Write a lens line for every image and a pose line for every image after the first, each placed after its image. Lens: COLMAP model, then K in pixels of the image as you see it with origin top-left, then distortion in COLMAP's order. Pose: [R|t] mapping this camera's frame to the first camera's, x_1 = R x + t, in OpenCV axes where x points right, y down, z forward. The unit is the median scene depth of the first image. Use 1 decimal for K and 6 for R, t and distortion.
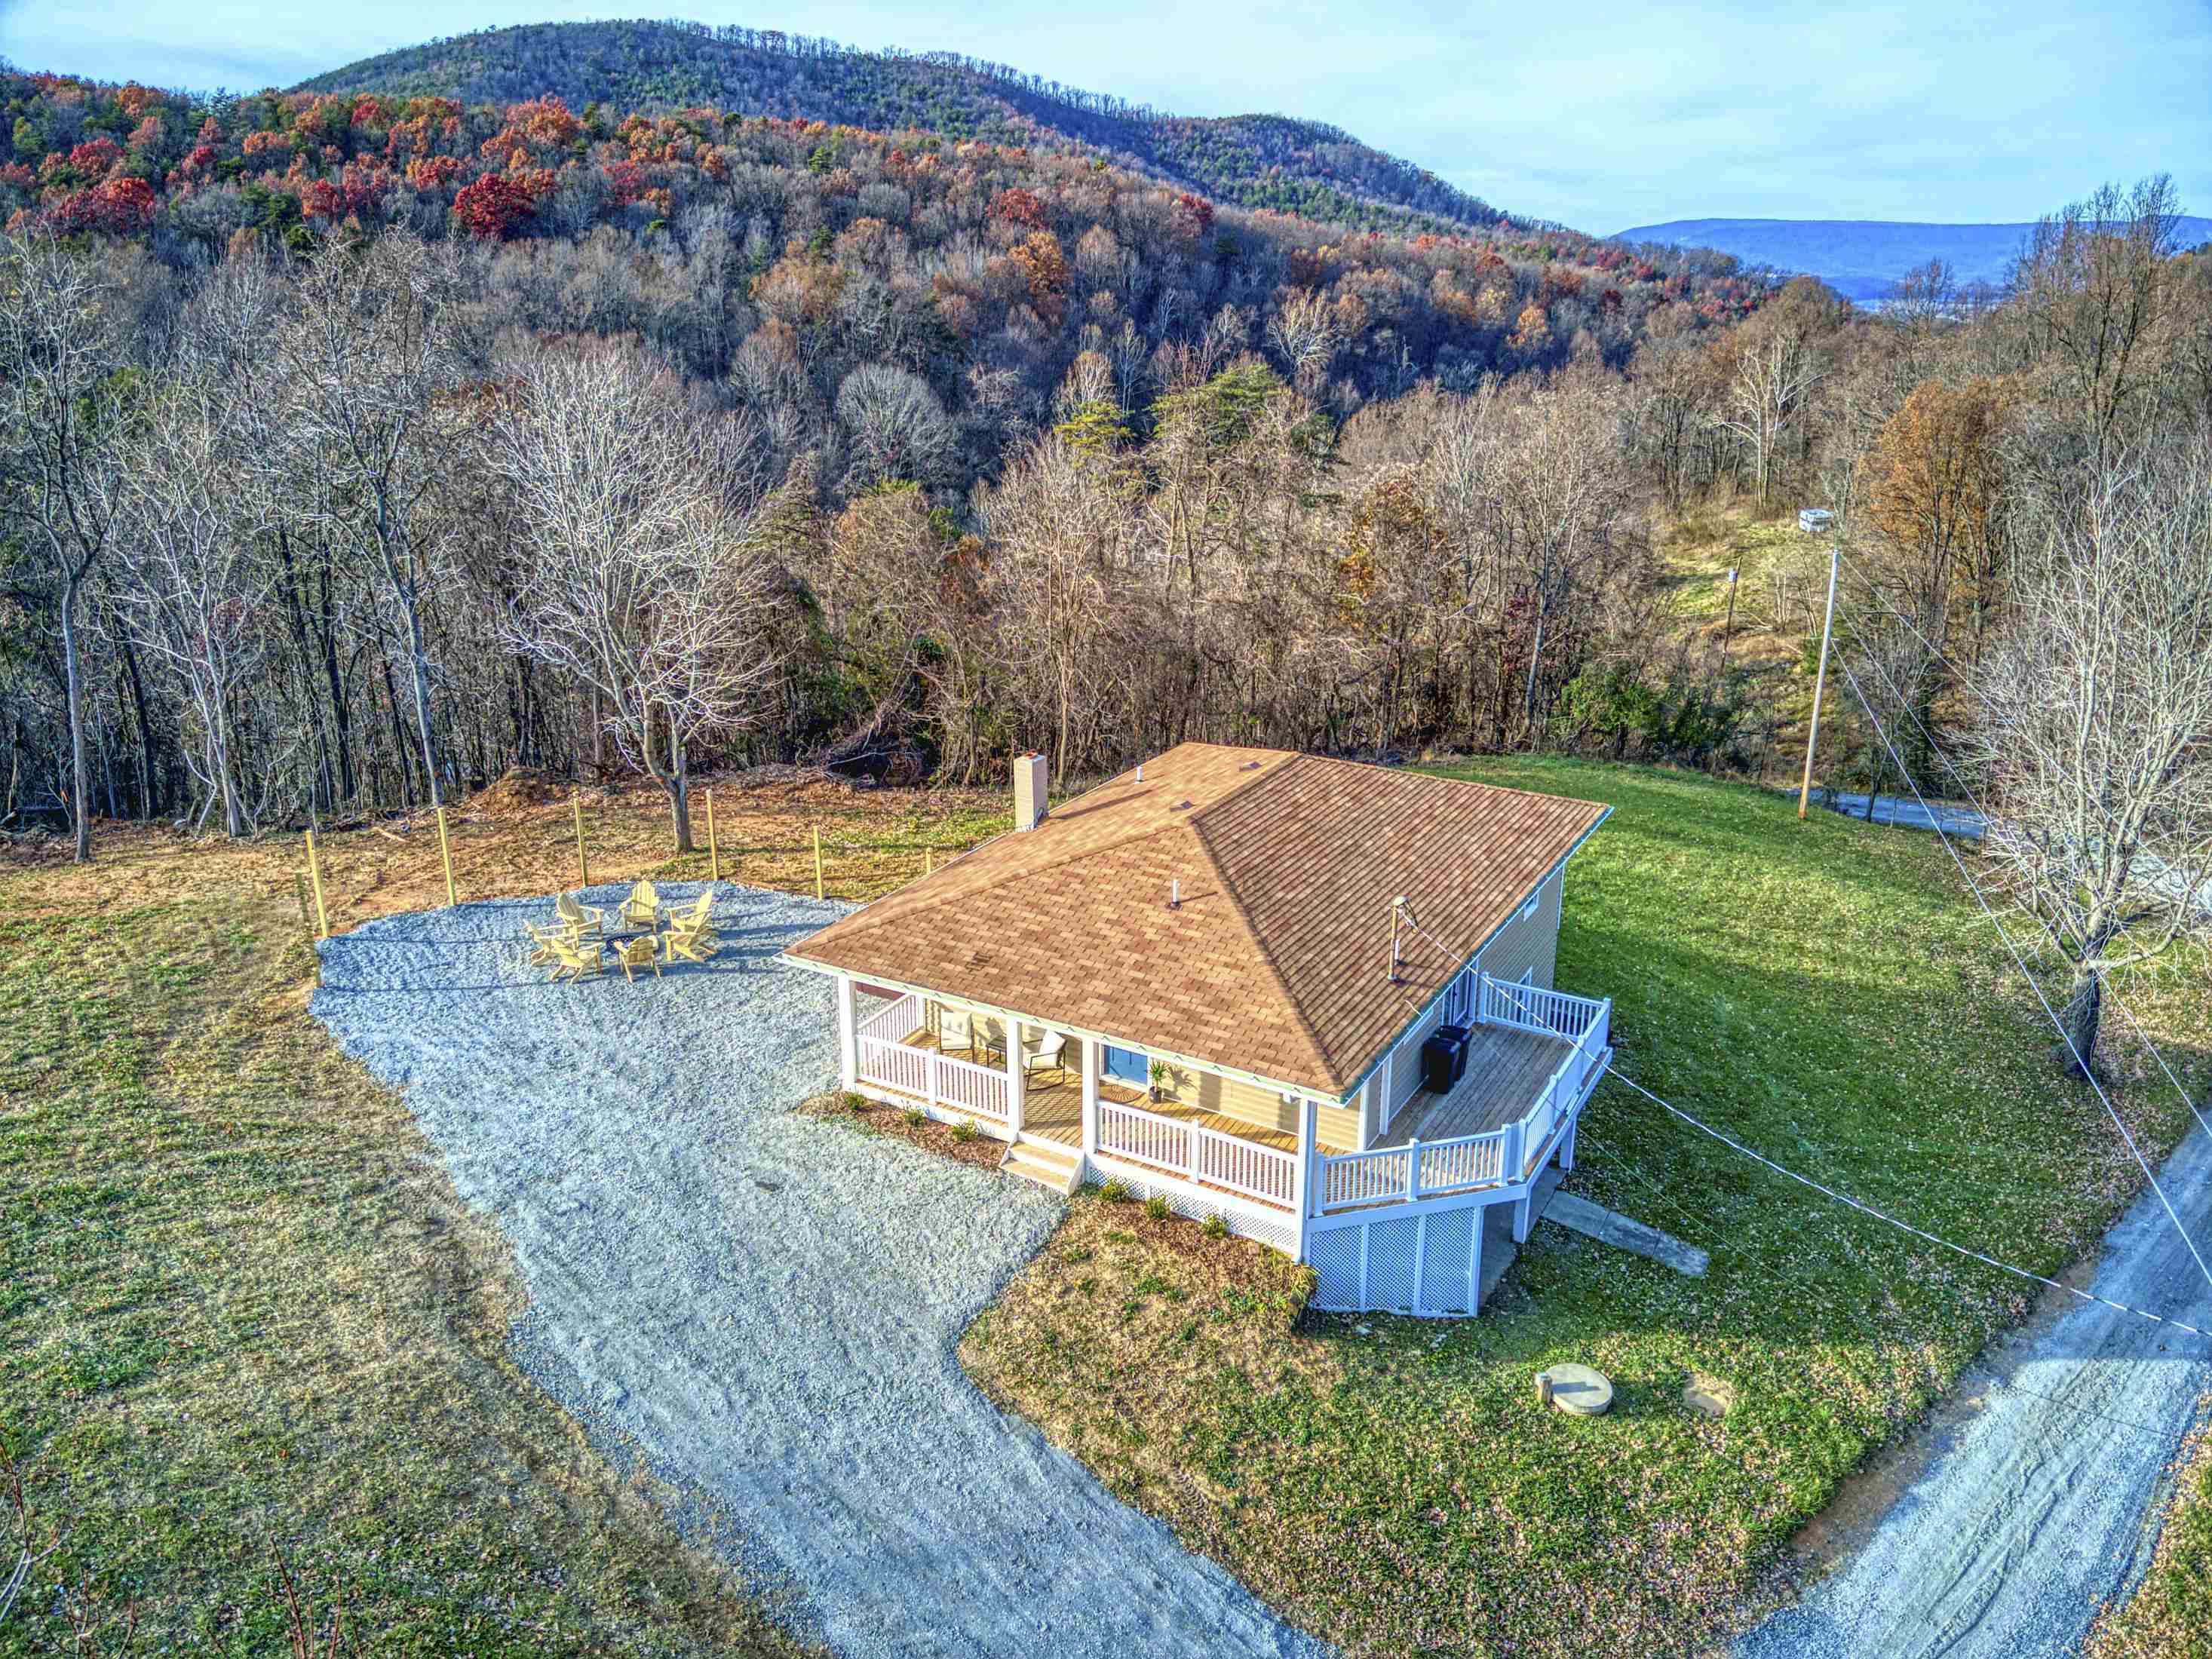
lens RADIAL K [[1608.1, 0, 1117.5], [0, 1608.1, 824.6], [0, 0, 1]] dist [0.115527, -0.227158]
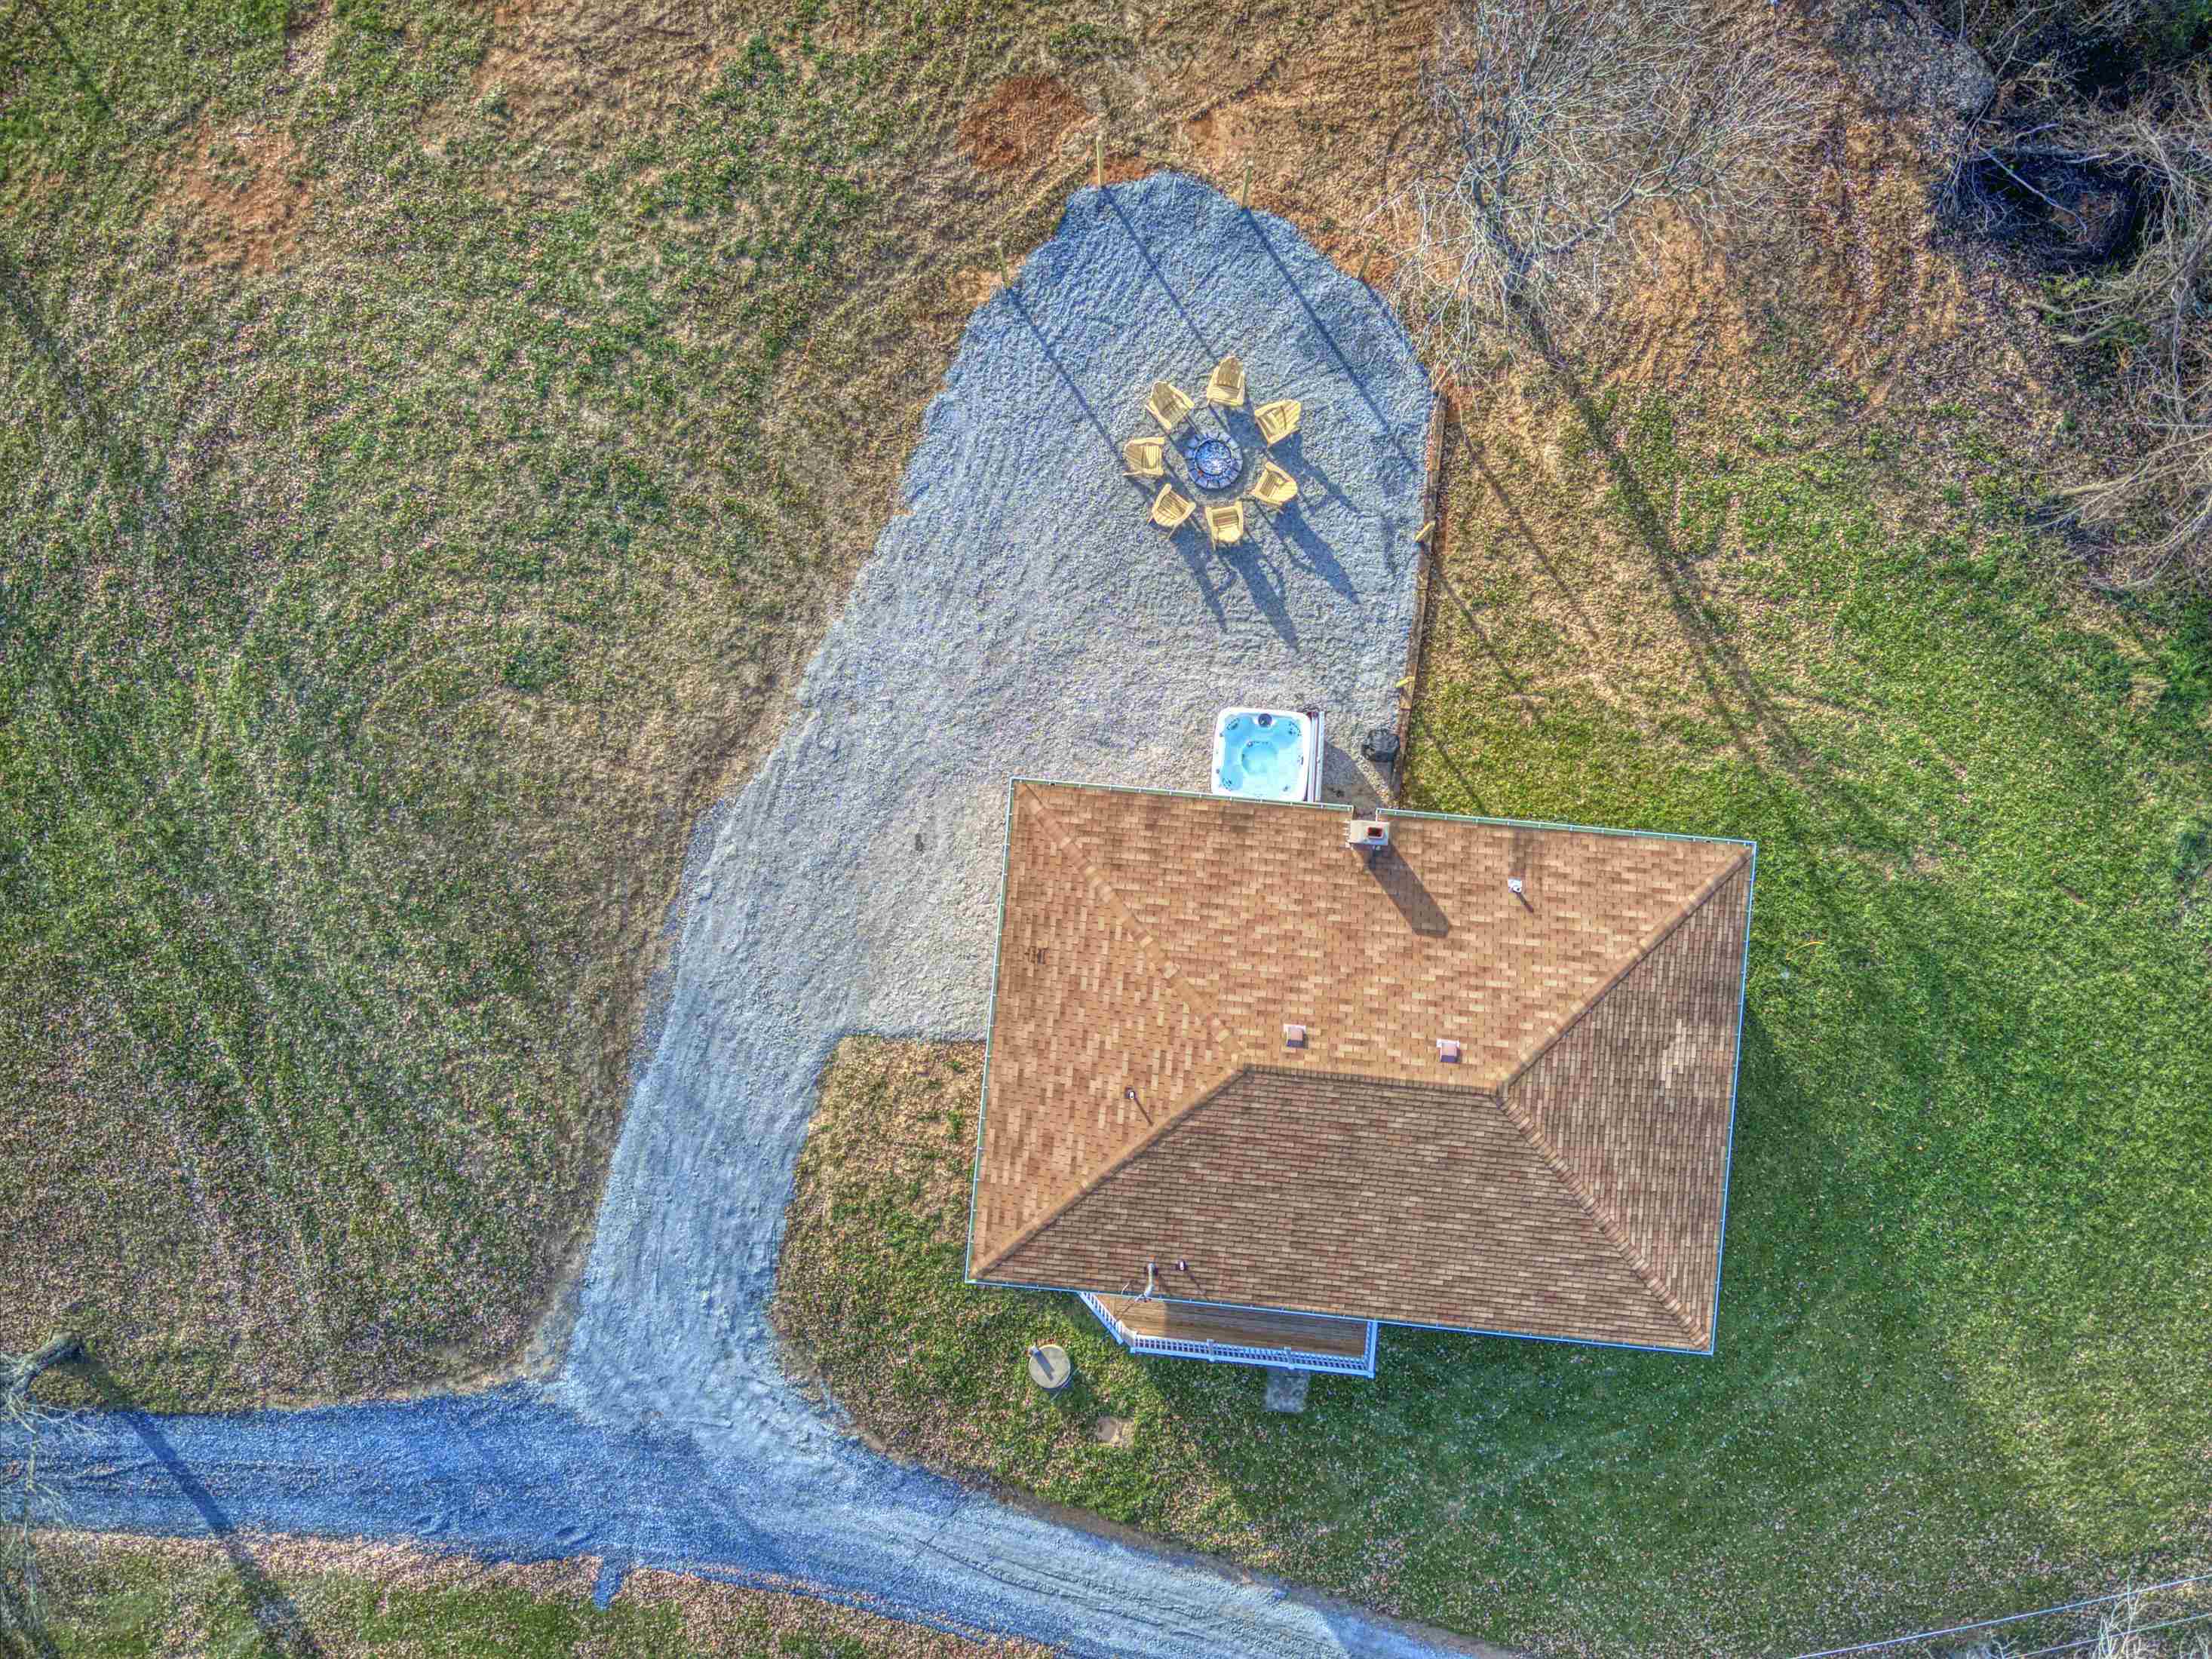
lens RADIAL K [[1579.1, 0, 1121.1], [0, 1579.1, 830.5], [0, 0, 1]] dist [0.100211, -0.181836]
pose [[0.418482, 0.908181, -0.008913, -0.127580], [-0.265886, 0.131890, 0.954939, -1.048536], [0.868434, -0.397255, 0.296667, 0.688930]]
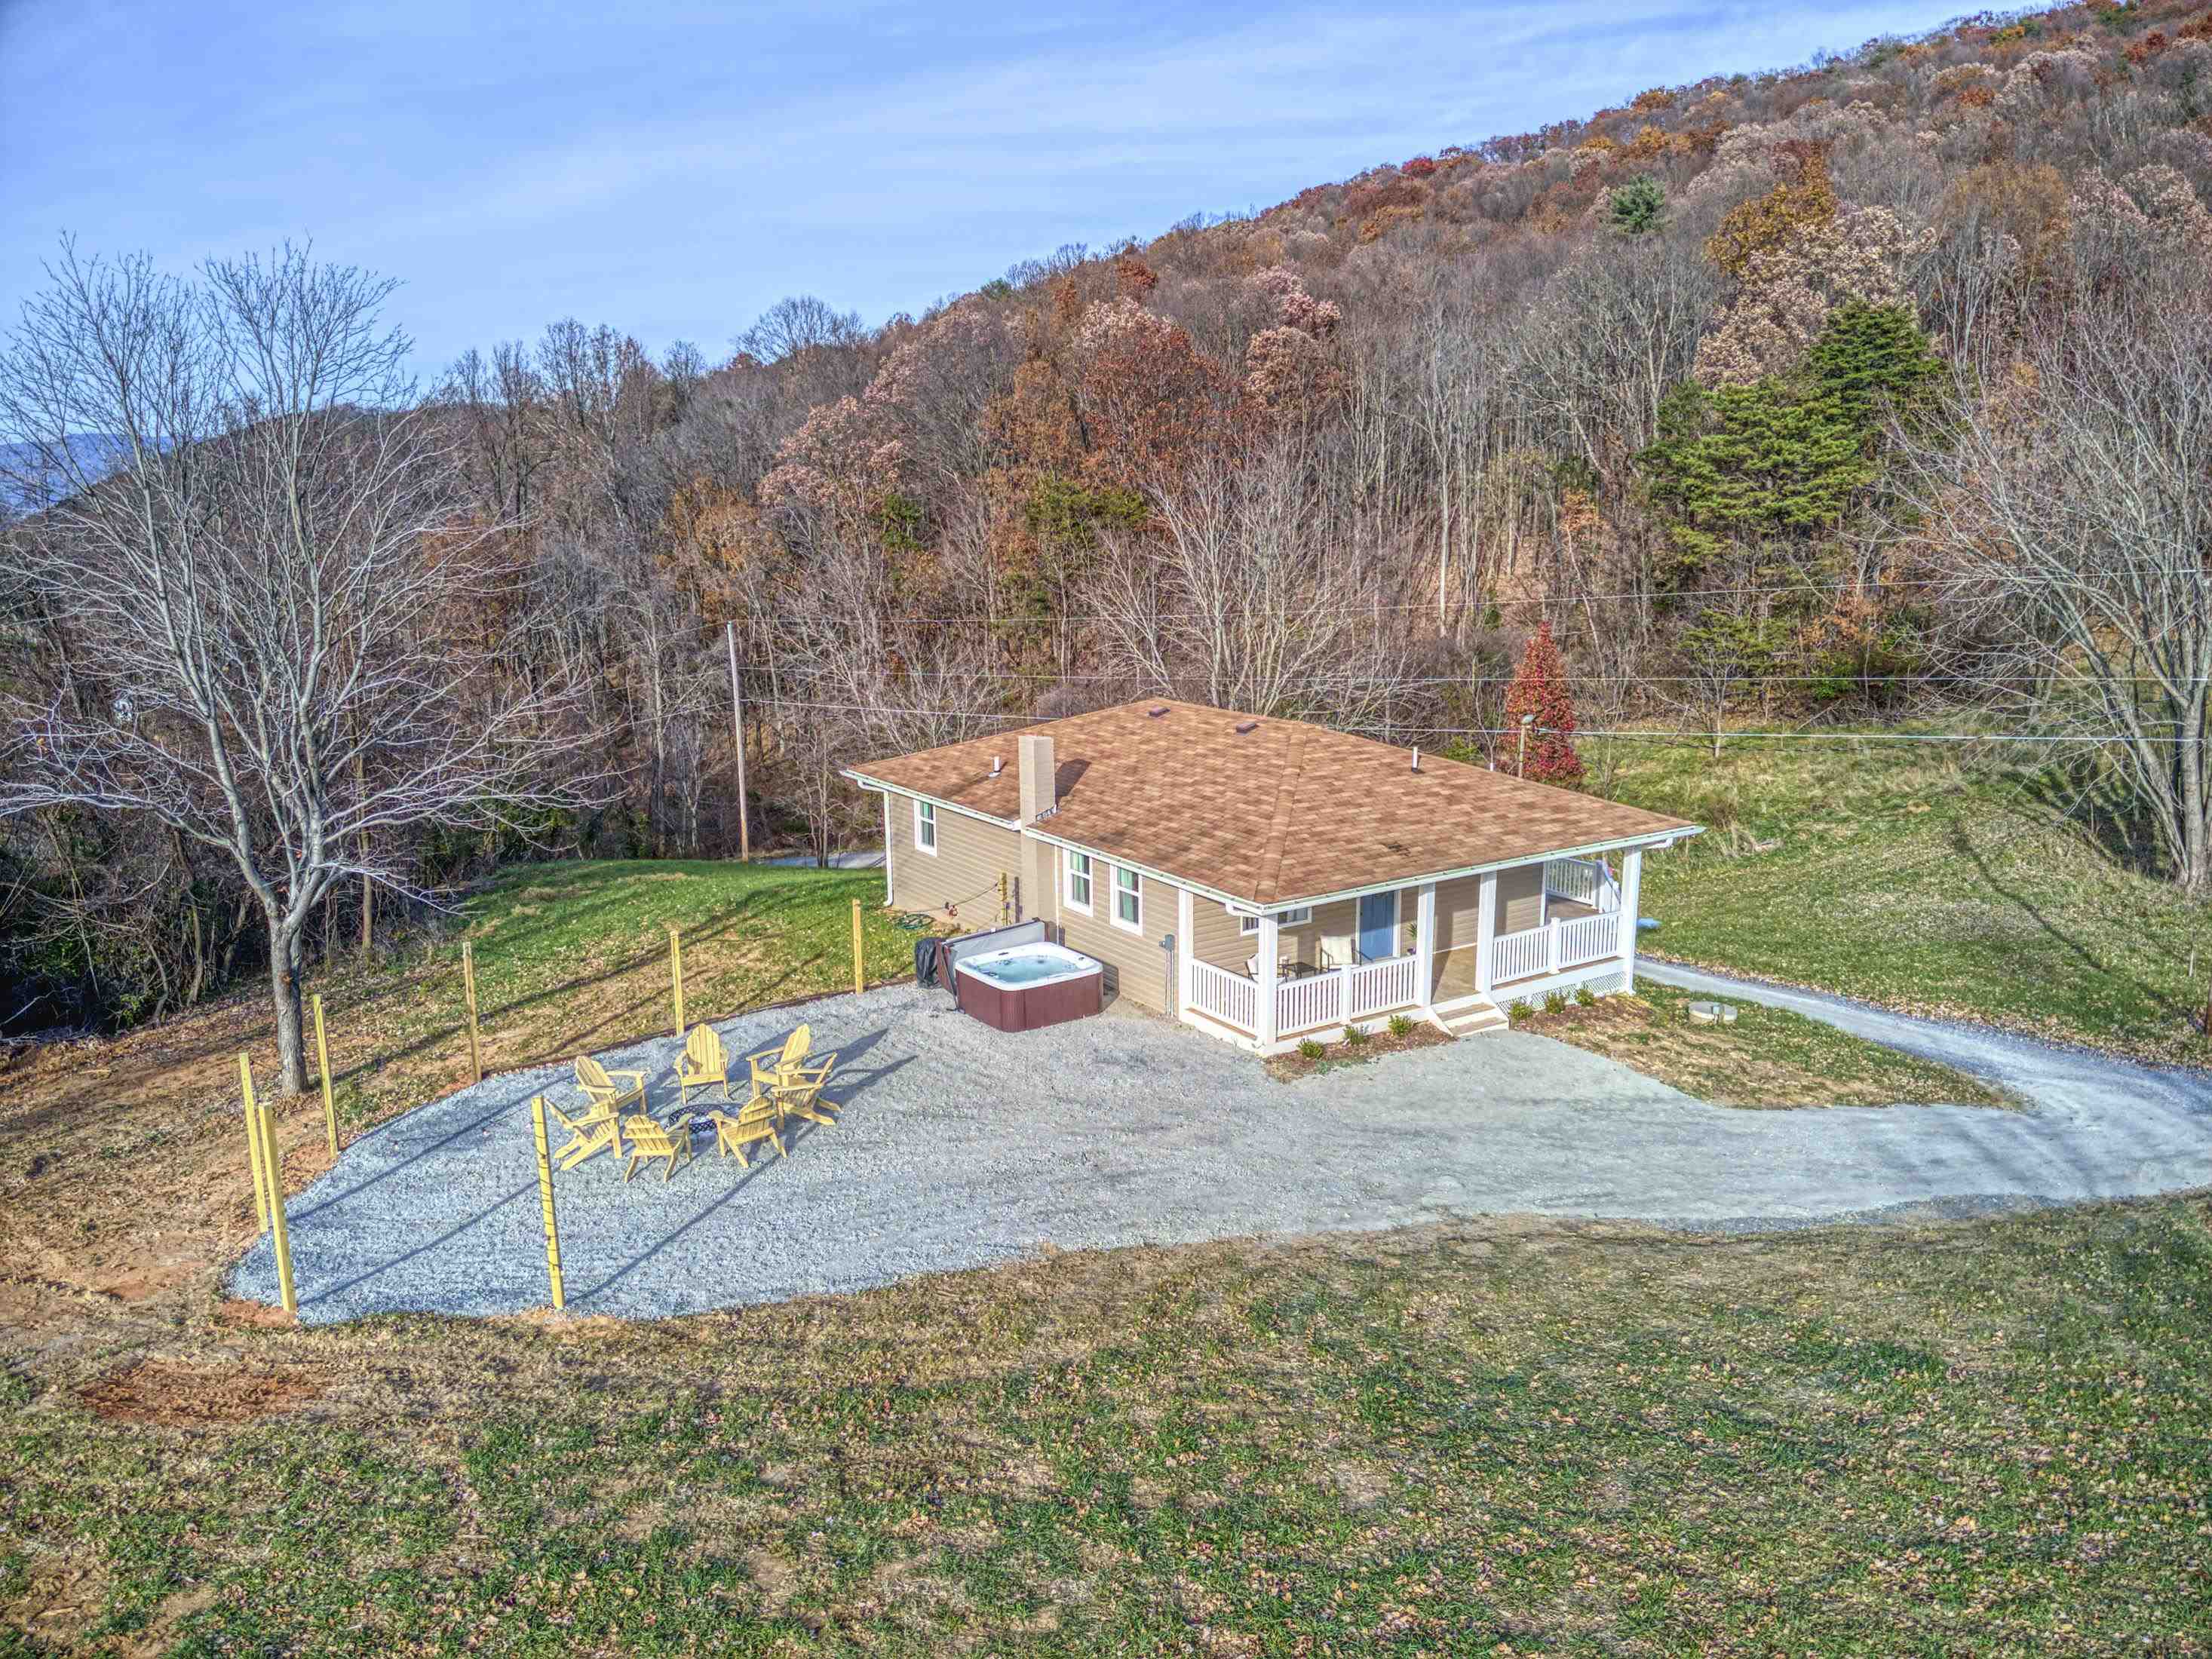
lens RADIAL K [[1579.1, 0, 1121.1], [0, 1579.1, 830.5], [0, 0, 1]] dist [0.100211, -0.181836]
pose [[0.443173, -0.222268, 0.868444, -0.954262], [0.283683, 0.953759, 0.099338, -0.078919], [-0.850366, 0.202339, 0.485734, 0.627686]]
